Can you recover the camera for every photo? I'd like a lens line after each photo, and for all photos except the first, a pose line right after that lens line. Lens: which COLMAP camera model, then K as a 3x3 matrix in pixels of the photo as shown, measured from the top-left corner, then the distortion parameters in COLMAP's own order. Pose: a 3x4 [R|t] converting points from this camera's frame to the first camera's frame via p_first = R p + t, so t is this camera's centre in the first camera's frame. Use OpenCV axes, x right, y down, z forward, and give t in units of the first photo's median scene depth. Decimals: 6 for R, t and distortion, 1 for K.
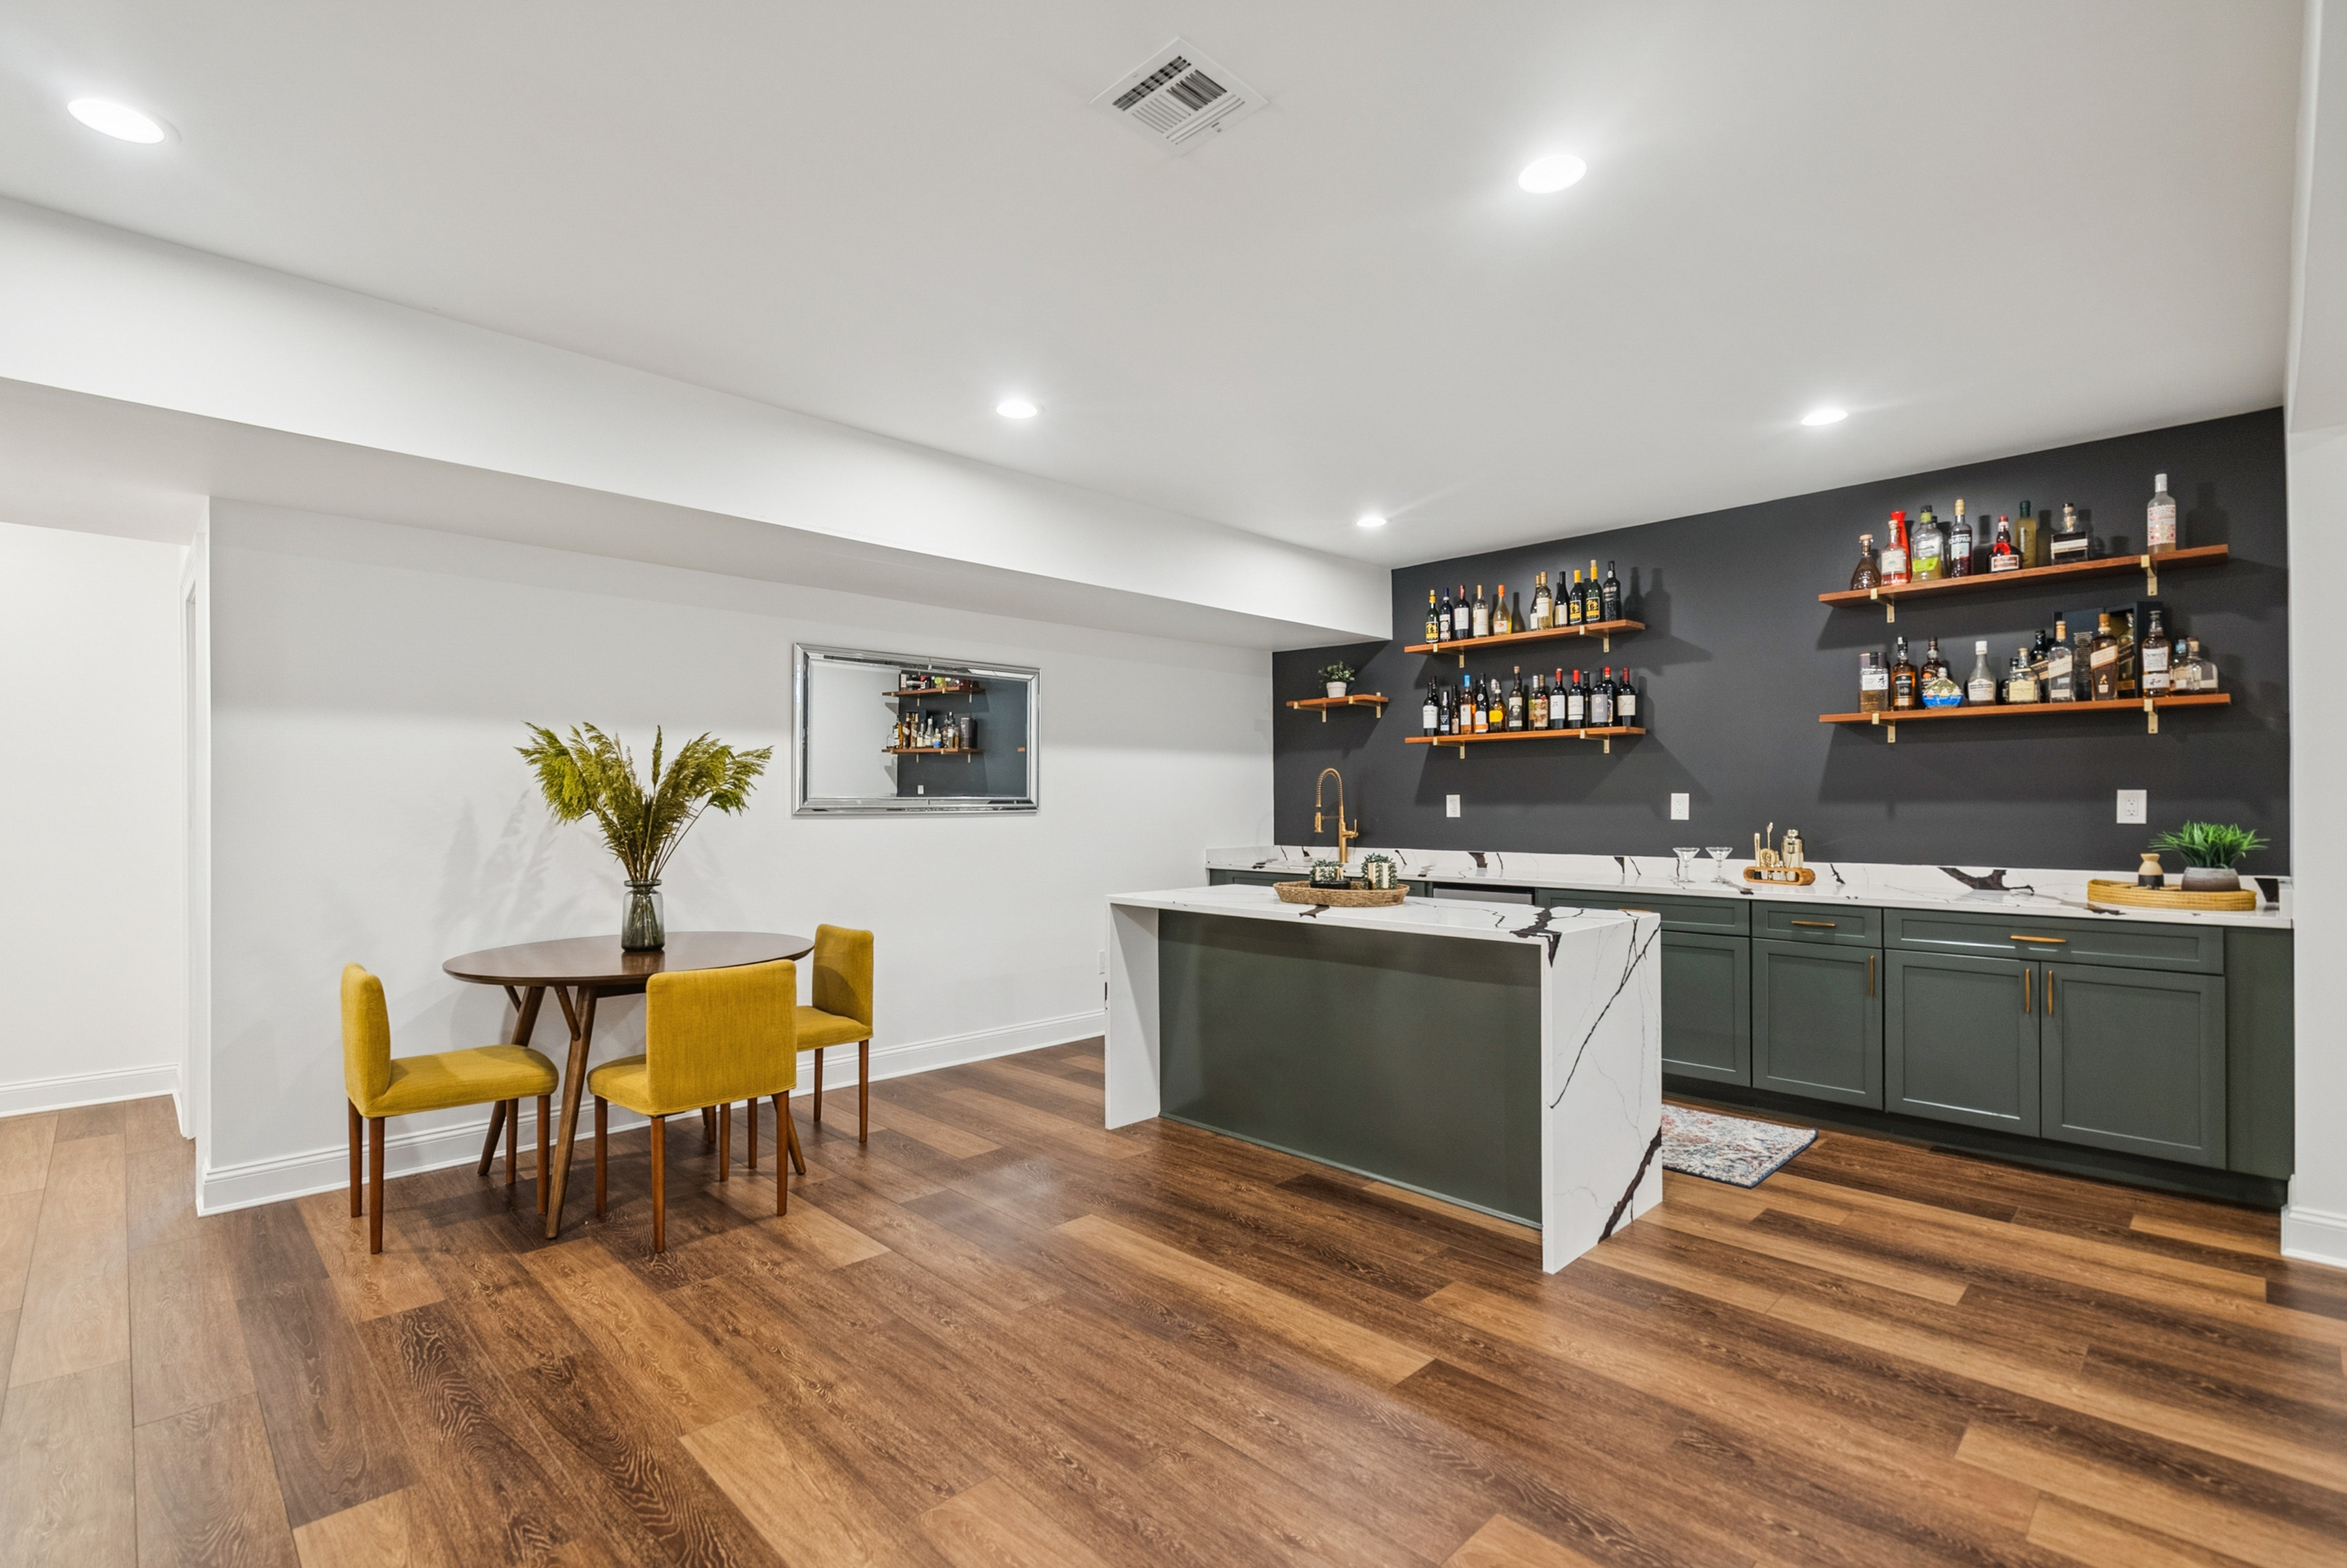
lens RADIAL K [[1084.0, 0, 1160.1], [0, 1084.0, 797.9], [0, 0, 1]] dist [0.000680, -0.000135]
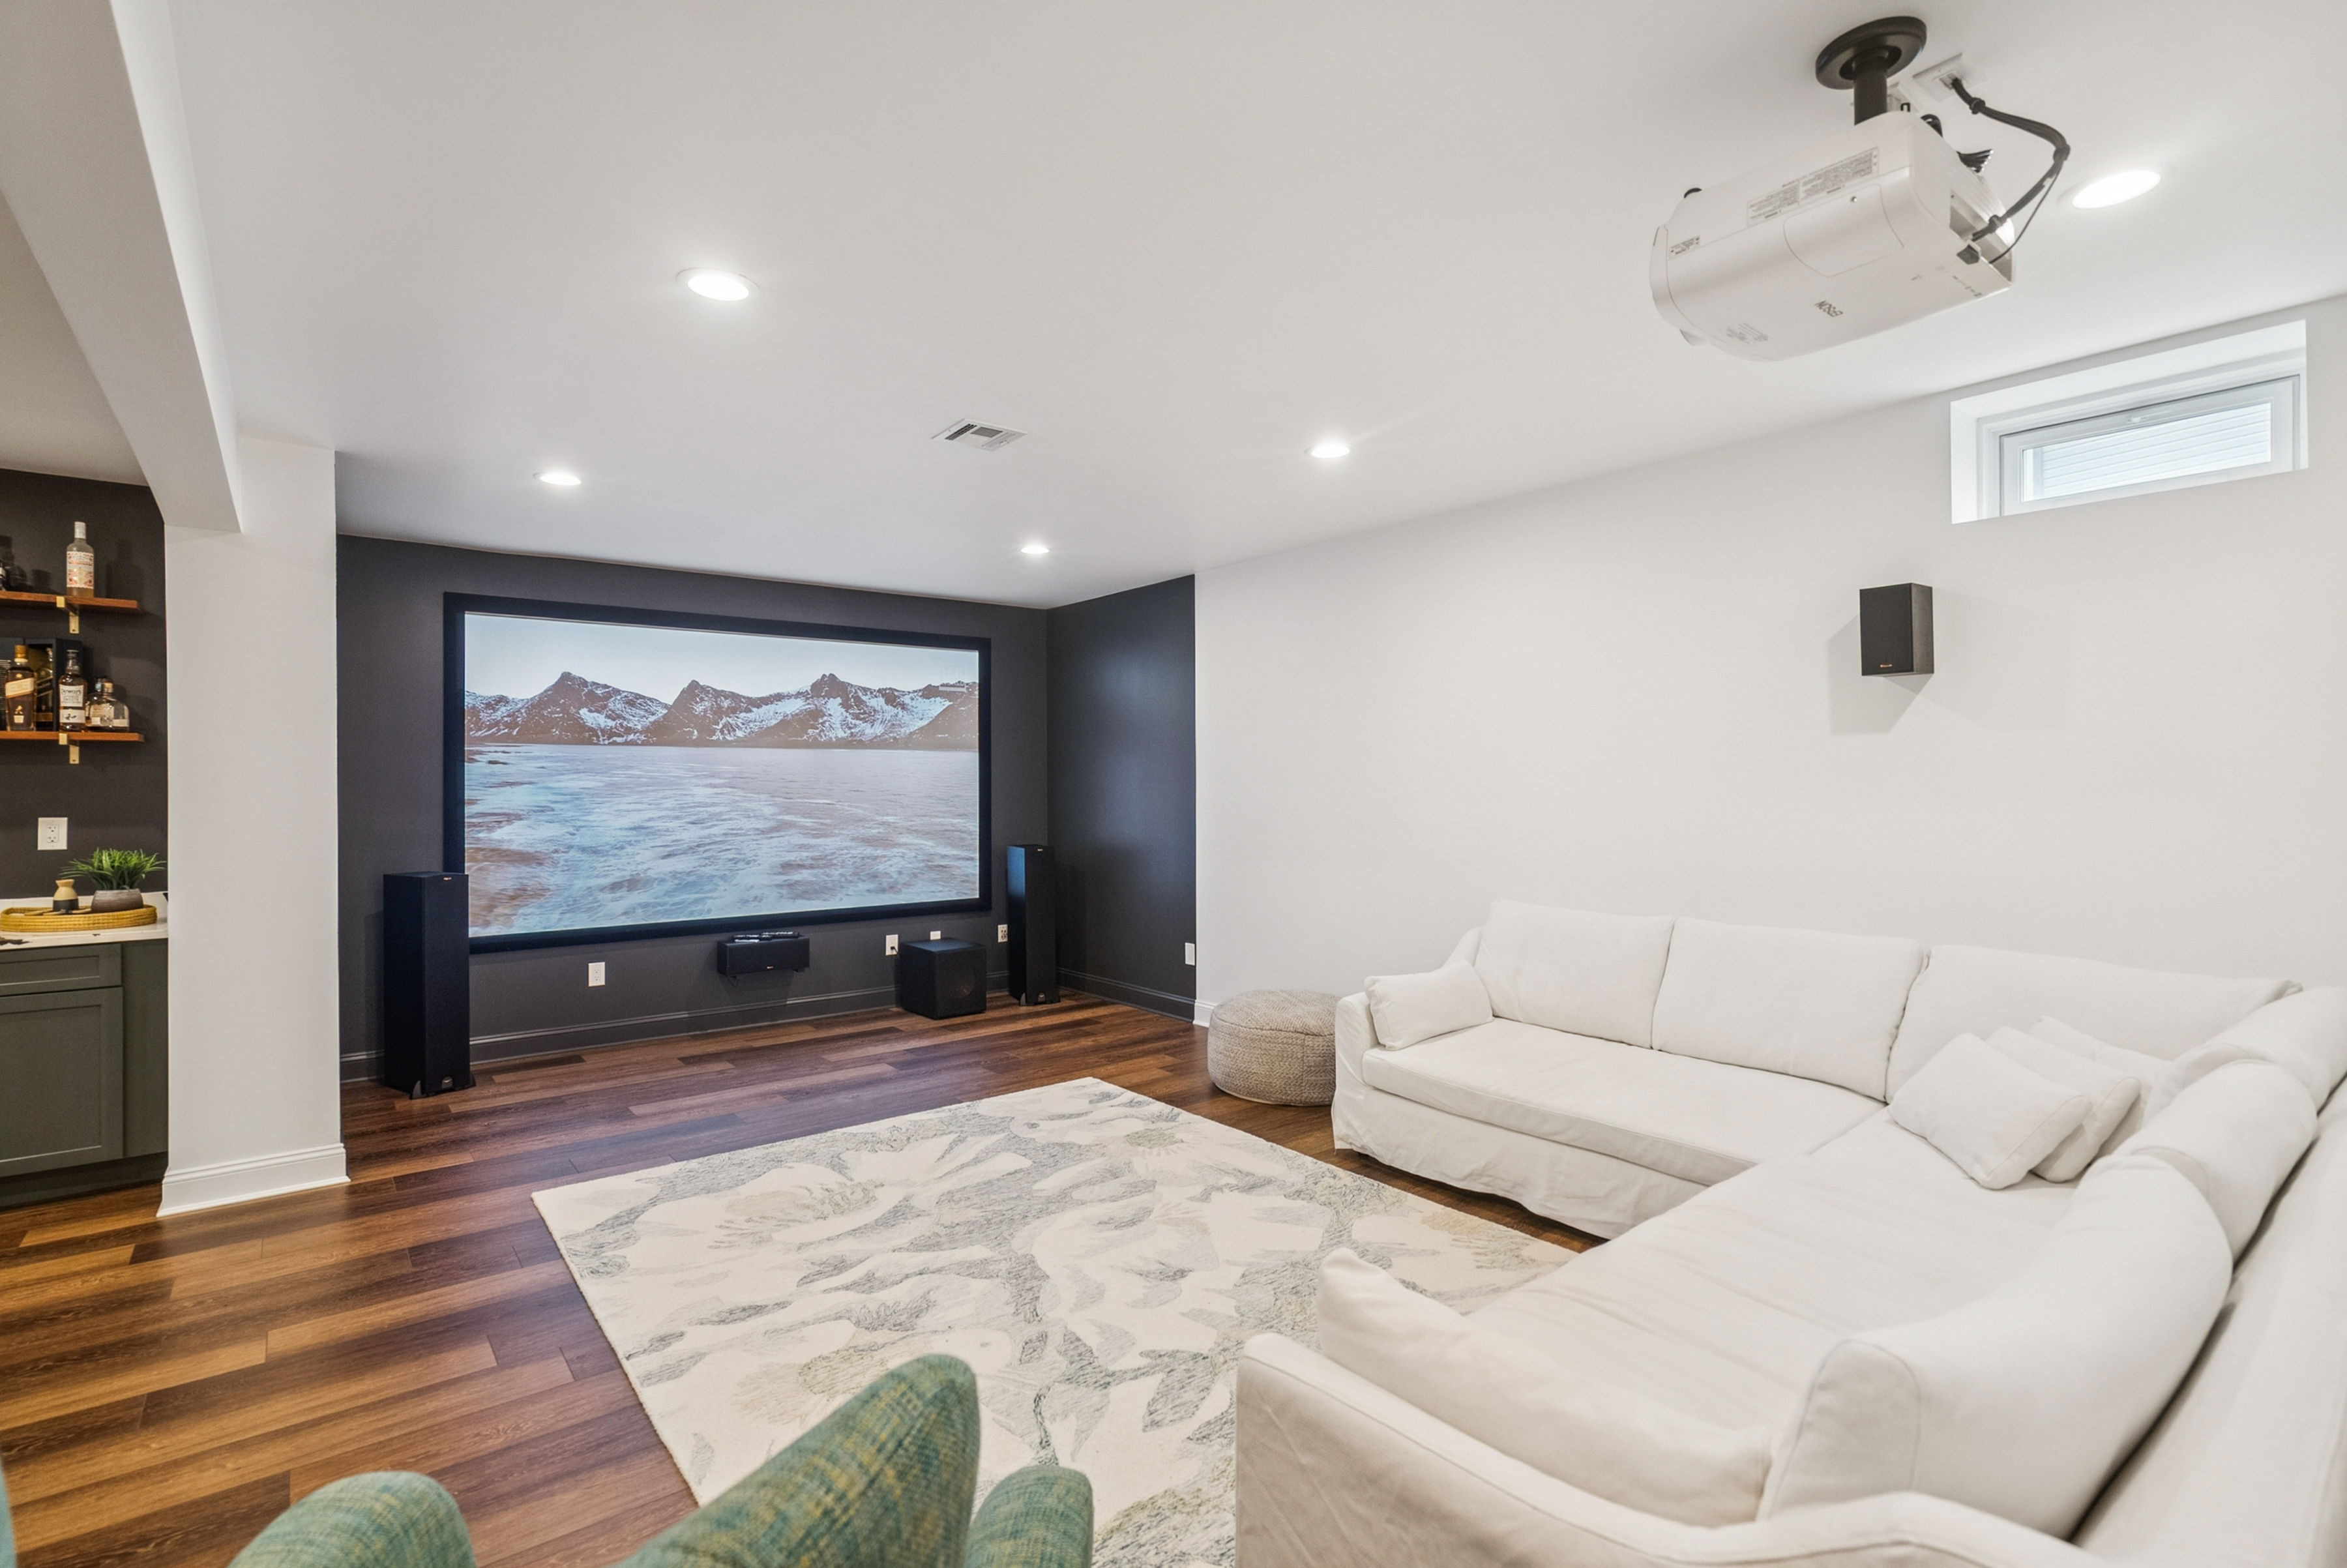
lens RADIAL K [[1084.0, 0, 1158.3], [0, 1084.0, 779.0], [0, 0, 1]] dist [0.000680, -0.000135]
pose [[0.110293, 0.008609, 0.993862, -0.018878], [0.004654, 0.999947, -0.009178, -0.031489], [-0.993888, 0.005637, 0.110248, -0.172476]]
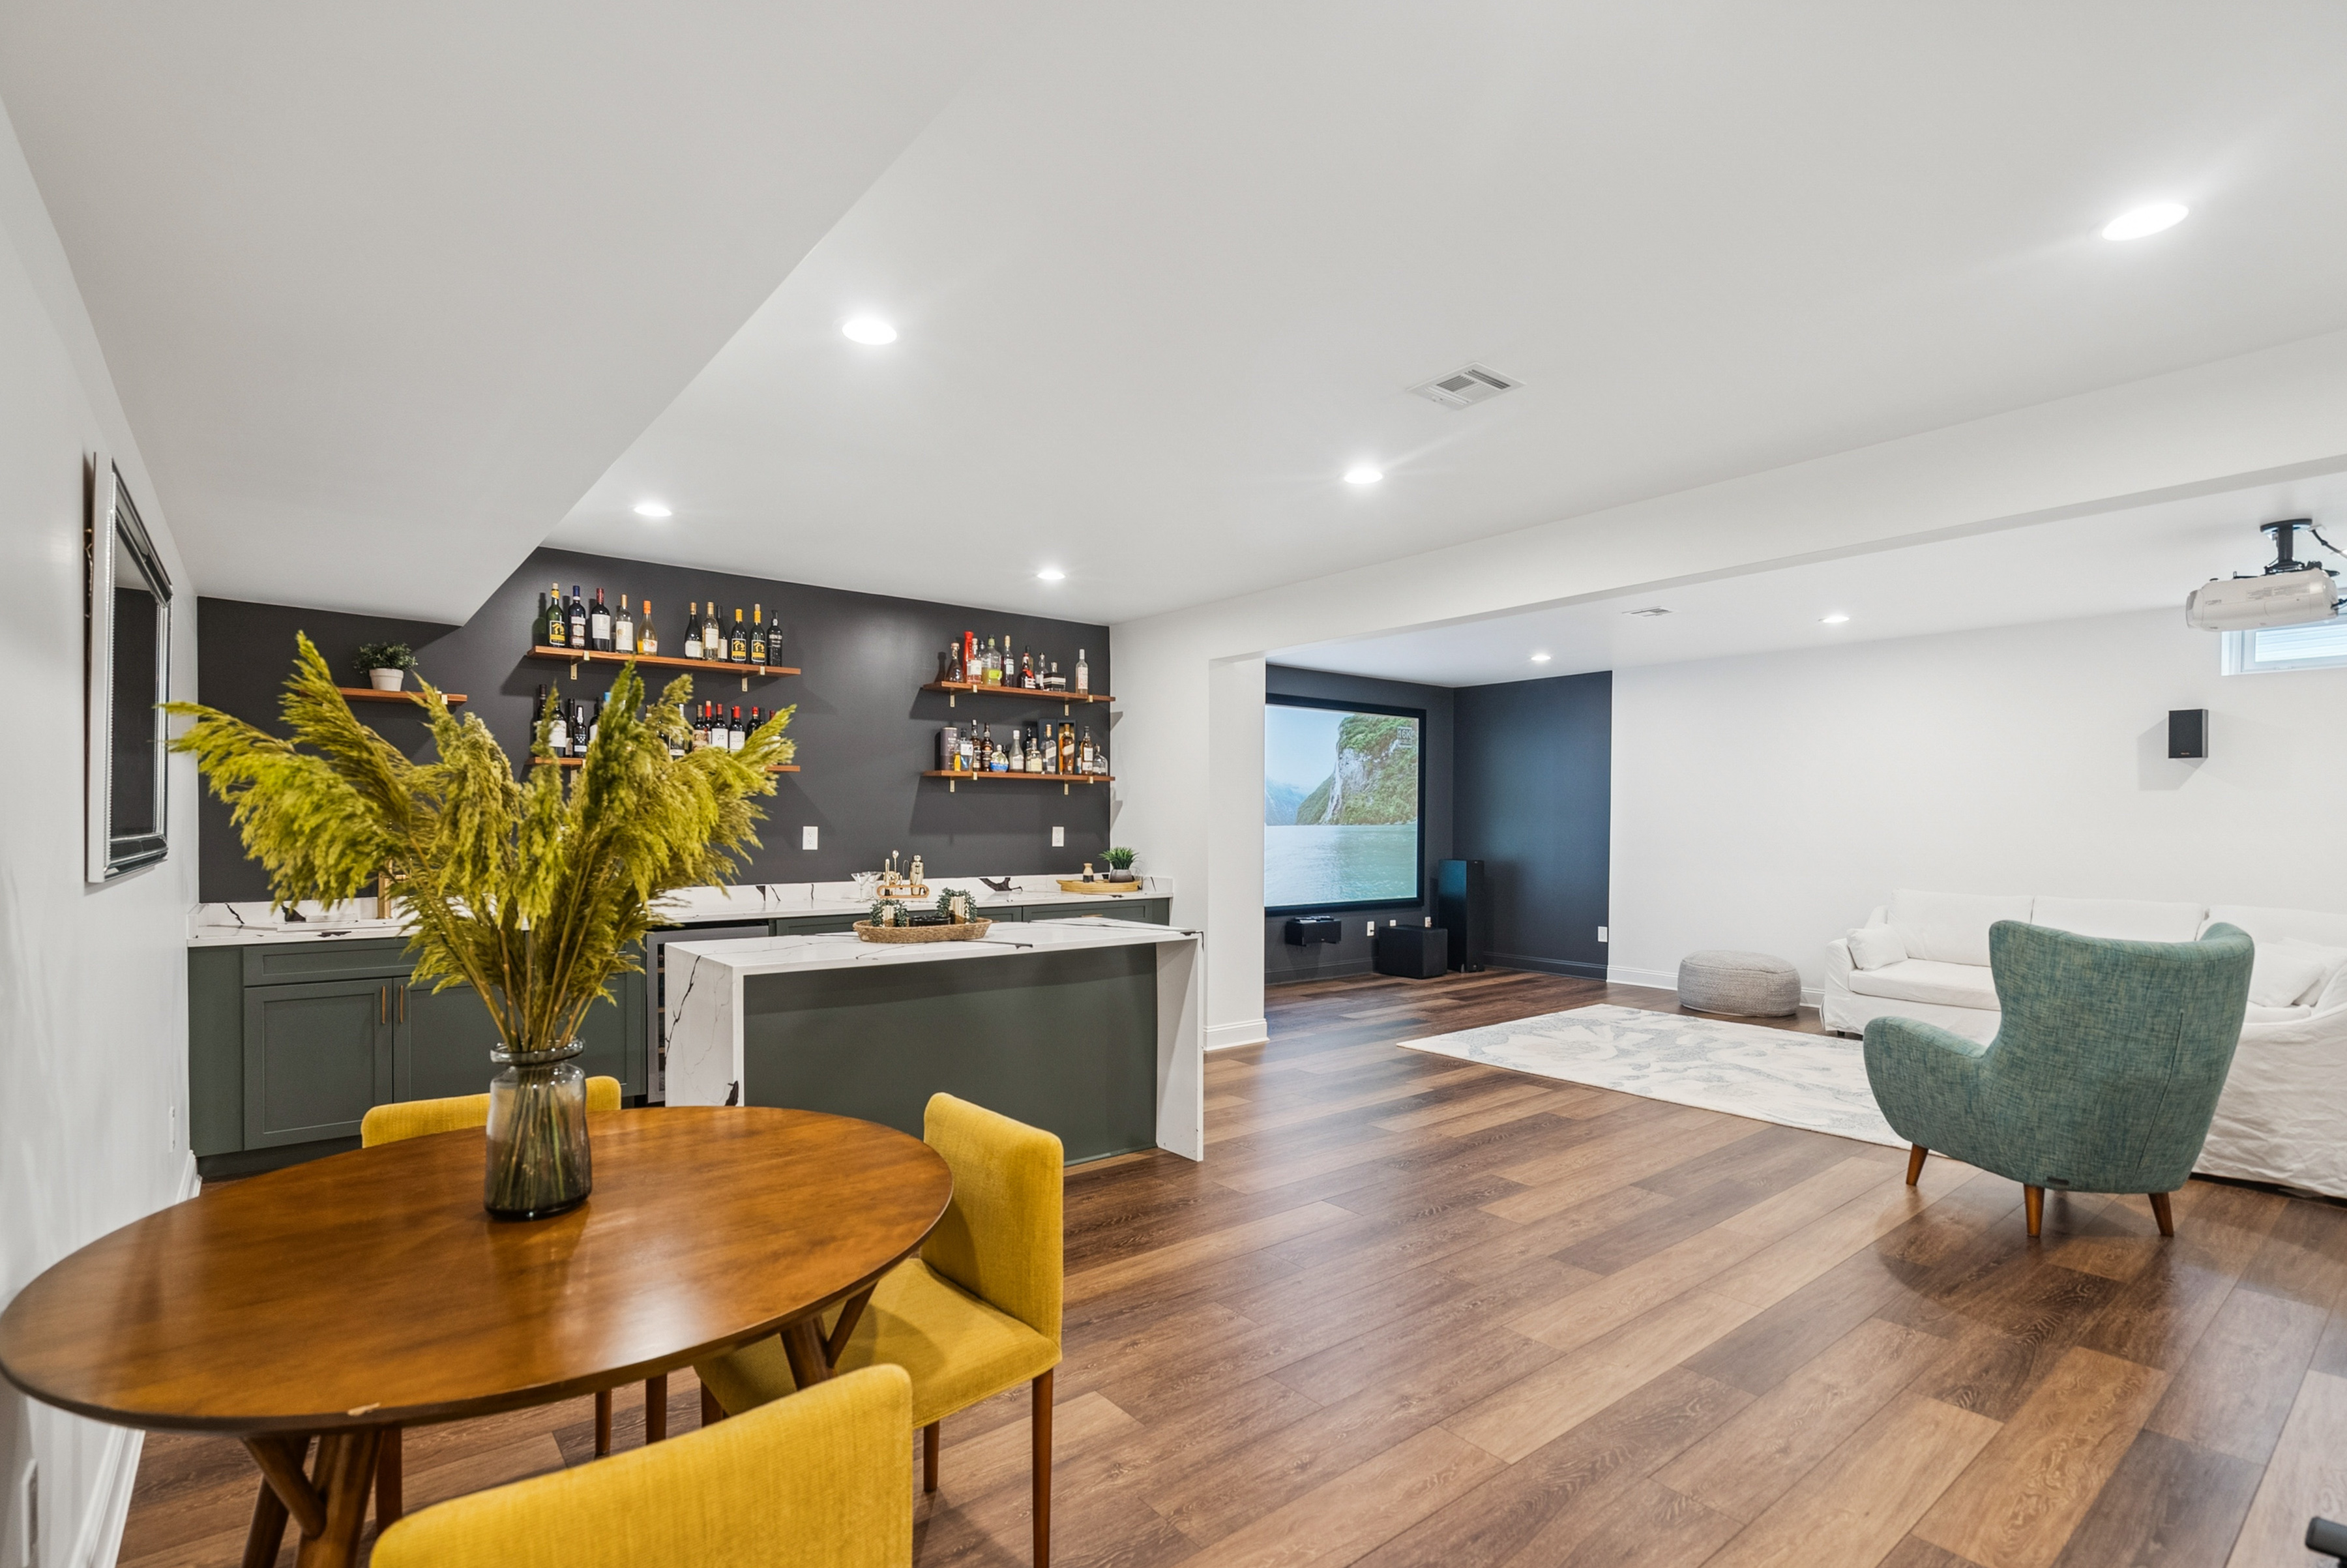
lens RADIAL K [[1084.0, 0, 1171.5], [0, 1084.0, 832.4], [0, 0, 1]] dist [0.000680, -0.000135]
pose [[0.096808, -0.004030, 0.995295, -0.838948], [-0.006530, 0.999968, 0.004684, -0.008404], [-0.995282, -0.006953, 0.096779, 0.685827]]
